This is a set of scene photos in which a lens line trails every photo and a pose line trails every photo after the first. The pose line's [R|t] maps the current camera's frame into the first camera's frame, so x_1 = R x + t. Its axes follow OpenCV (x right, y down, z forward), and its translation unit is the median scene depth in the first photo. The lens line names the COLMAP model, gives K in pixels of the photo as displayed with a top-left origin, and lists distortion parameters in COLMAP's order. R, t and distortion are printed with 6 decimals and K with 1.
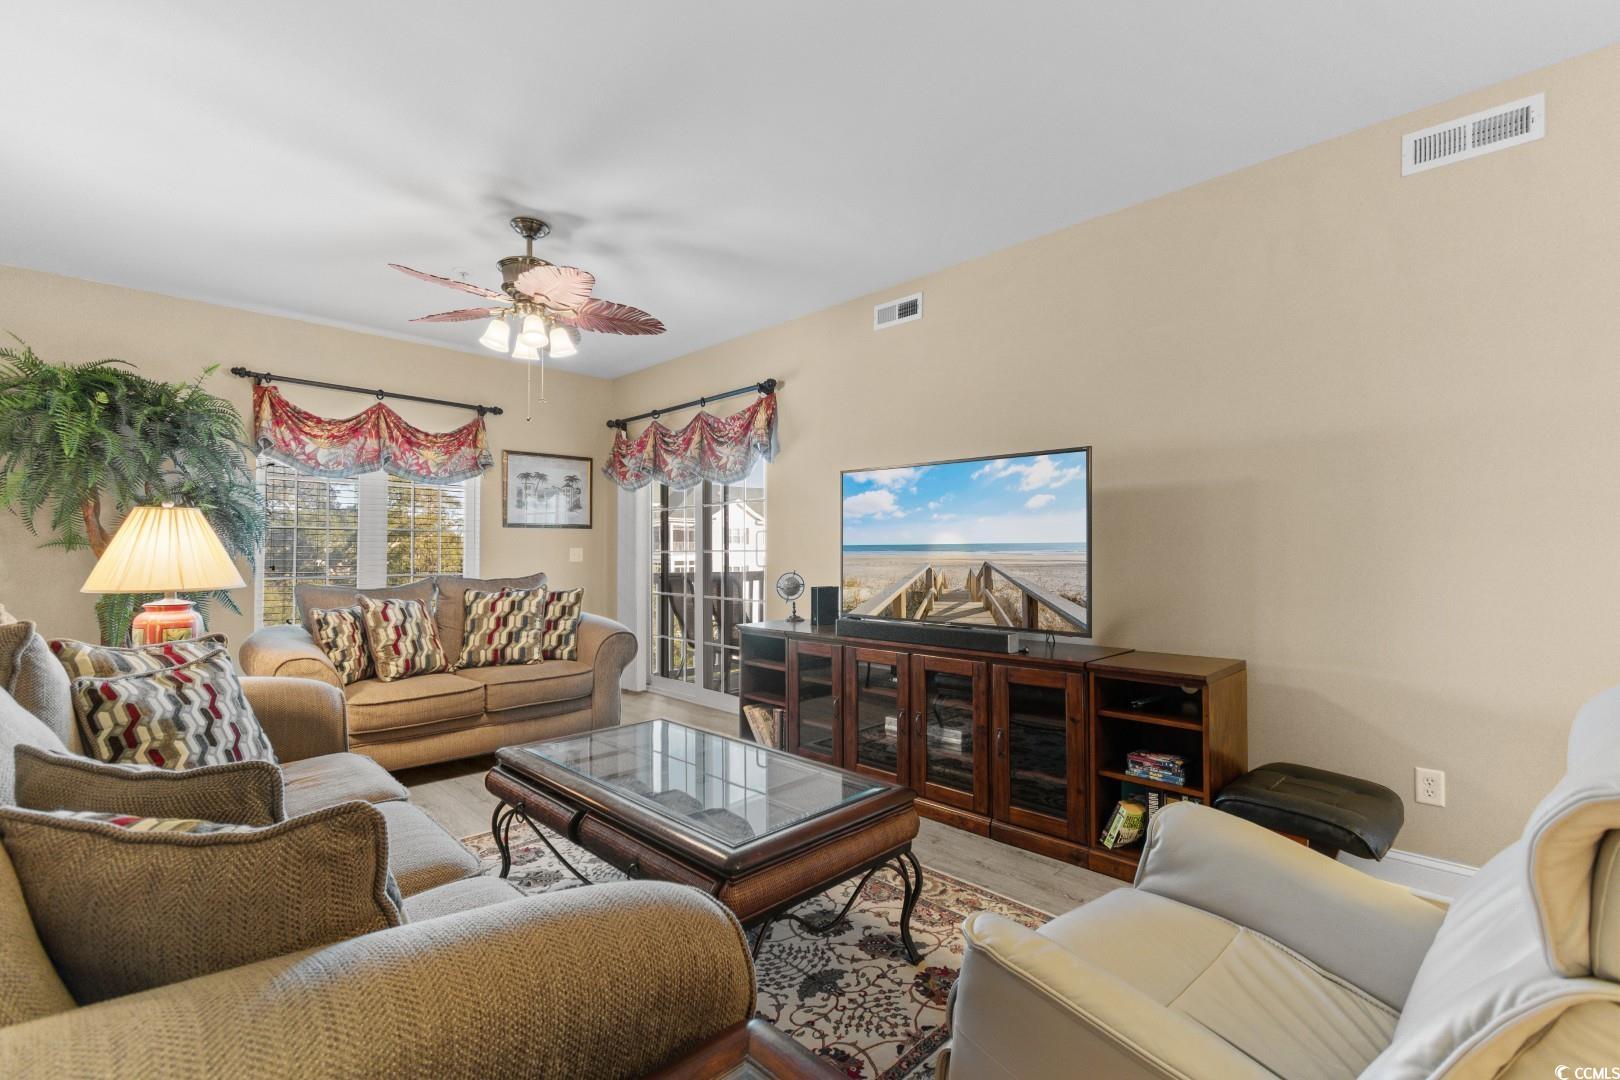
lens RADIAL K [[713.8, 0, 805.1], [0, 713.8, 542.4], [0, 0, 1]] dist [0.003482, -0.000213]
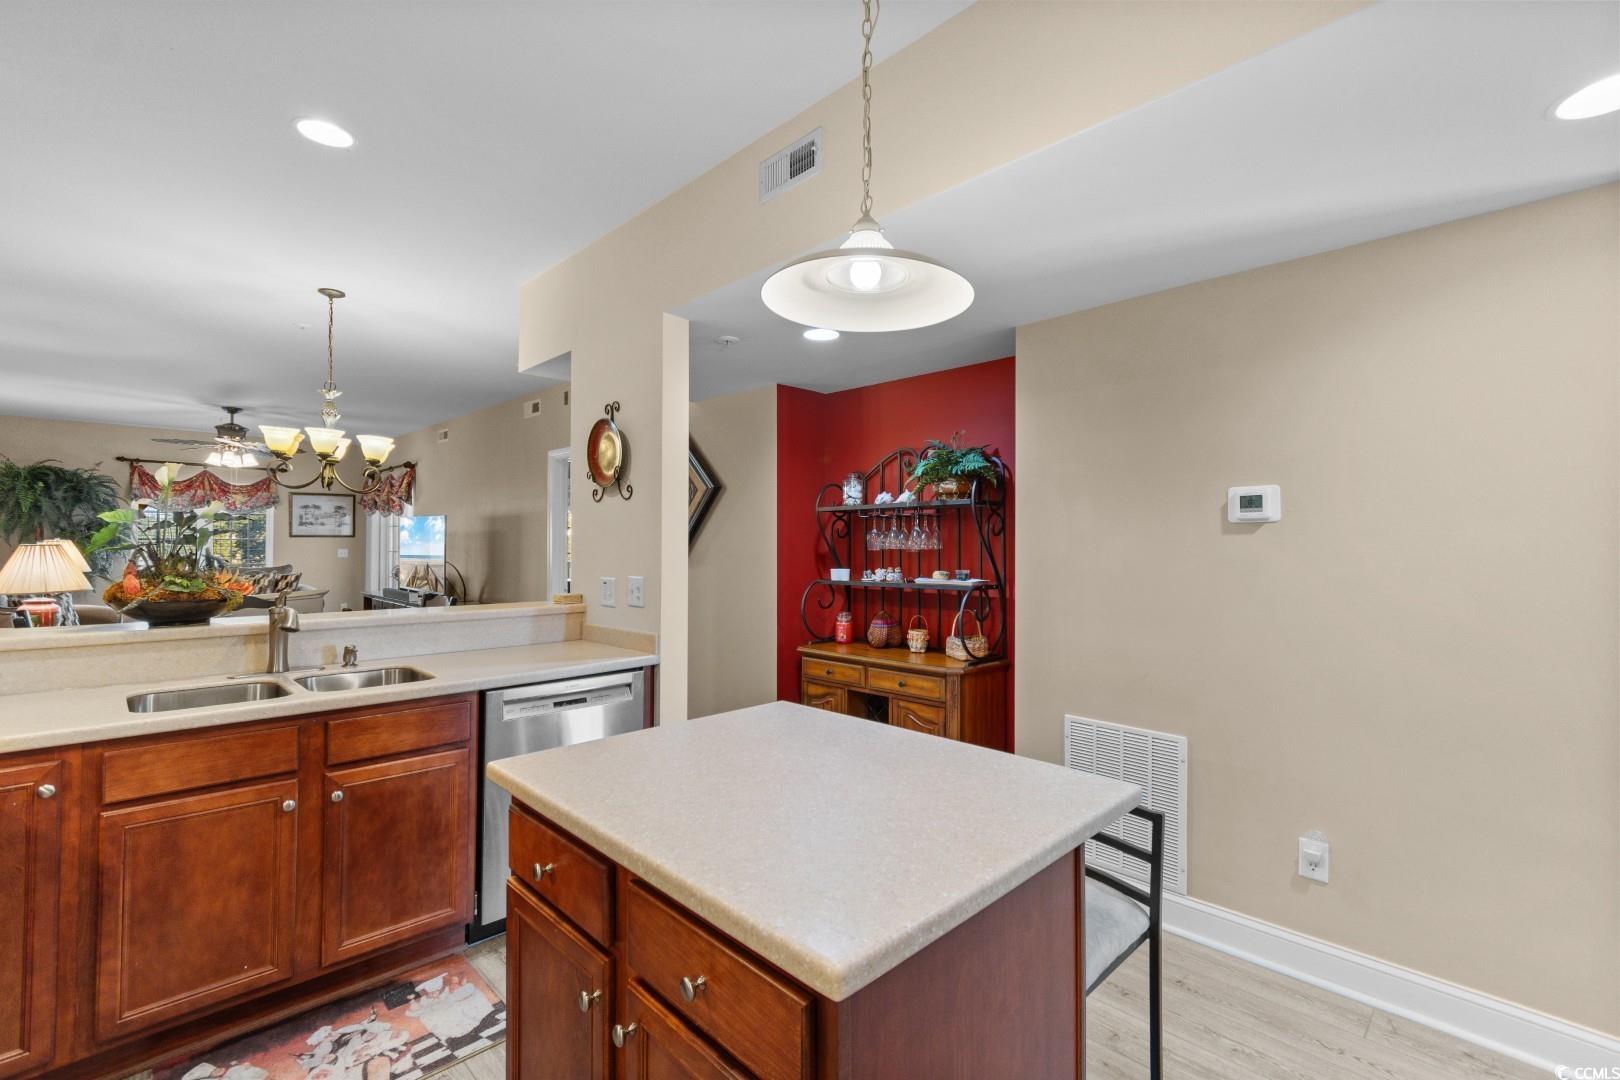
lens RADIAL K [[713.8, 0, 810.5], [0, 713.8, 532.9], [0, 0, 1]] dist [0.003482, -0.000213]
pose [[0.999964, 0.006132, -0.005868, 1.116843], [-0.006093, 0.999960, 0.006594, -0.067508], [0.005908, -0.006558, 0.999961, -0.947266]]
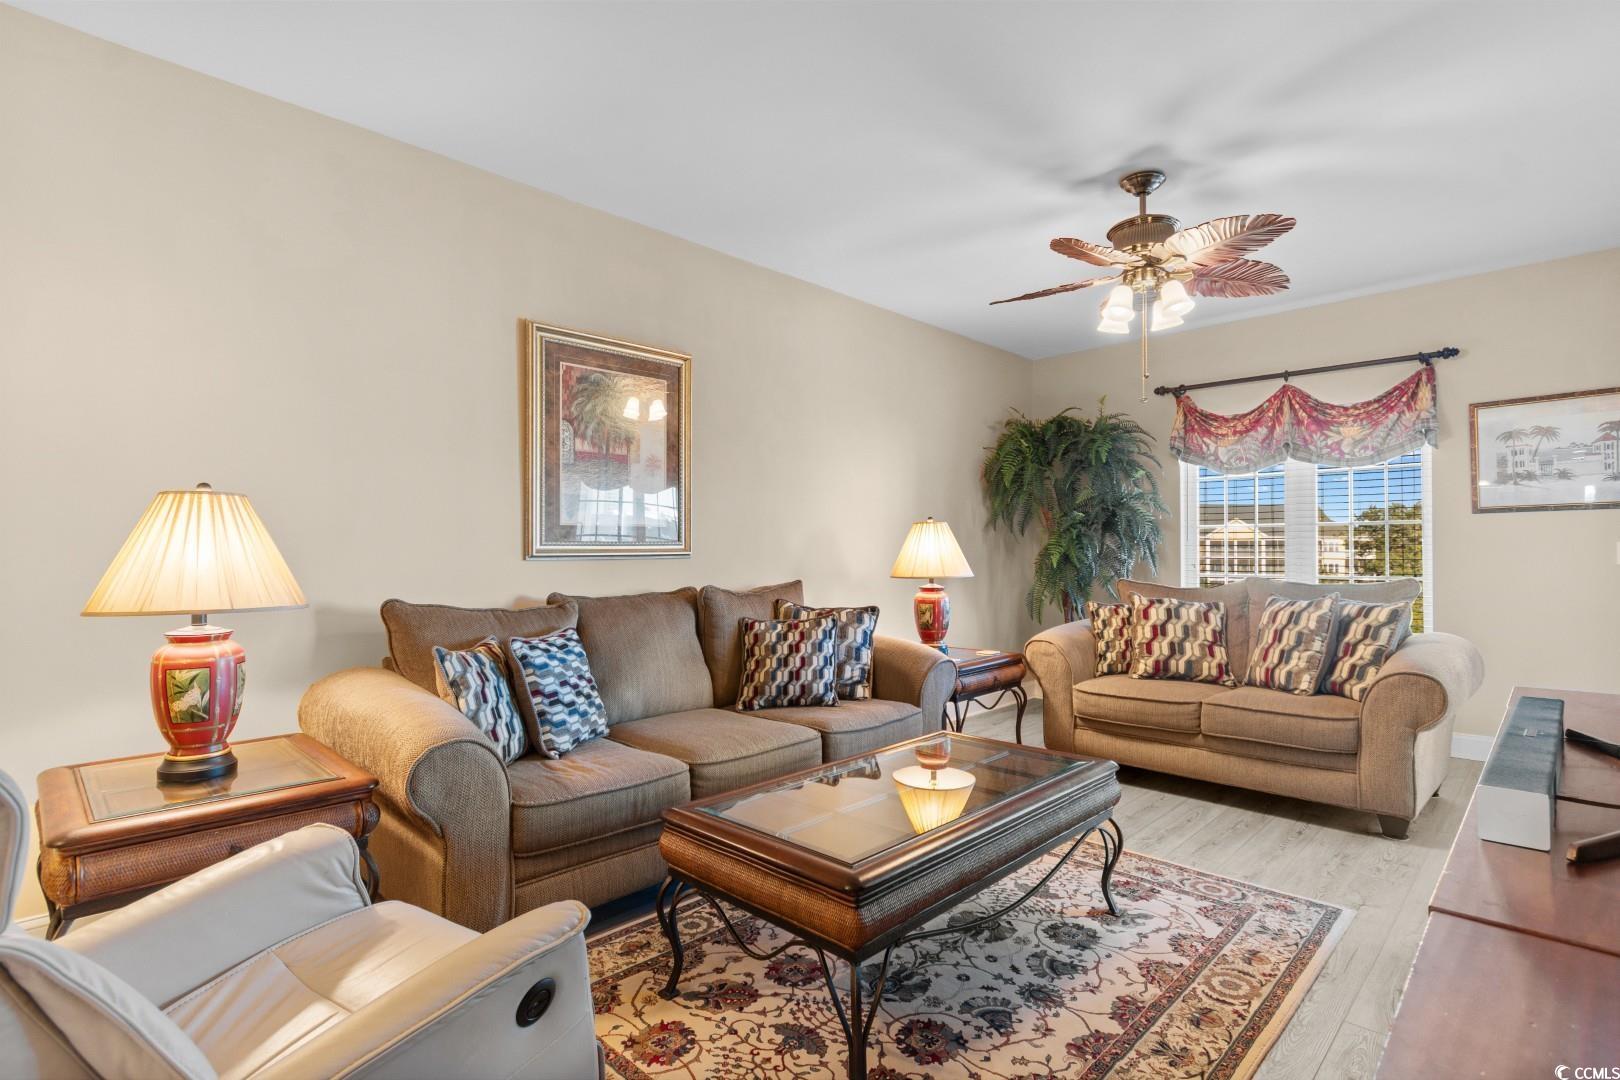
lens RADIAL K [[780.0, 0, 813.6], [0, 780.0, 542.1], [0, 0, 1]] dist [0.003563, 0.000086]
pose [[0.013682, -0.014911, -0.999795, 0.445919], [0.018709, 0.999718, -0.014654, 0.007448], [0.999731, -0.018504, 0.013957, 0.452731]]
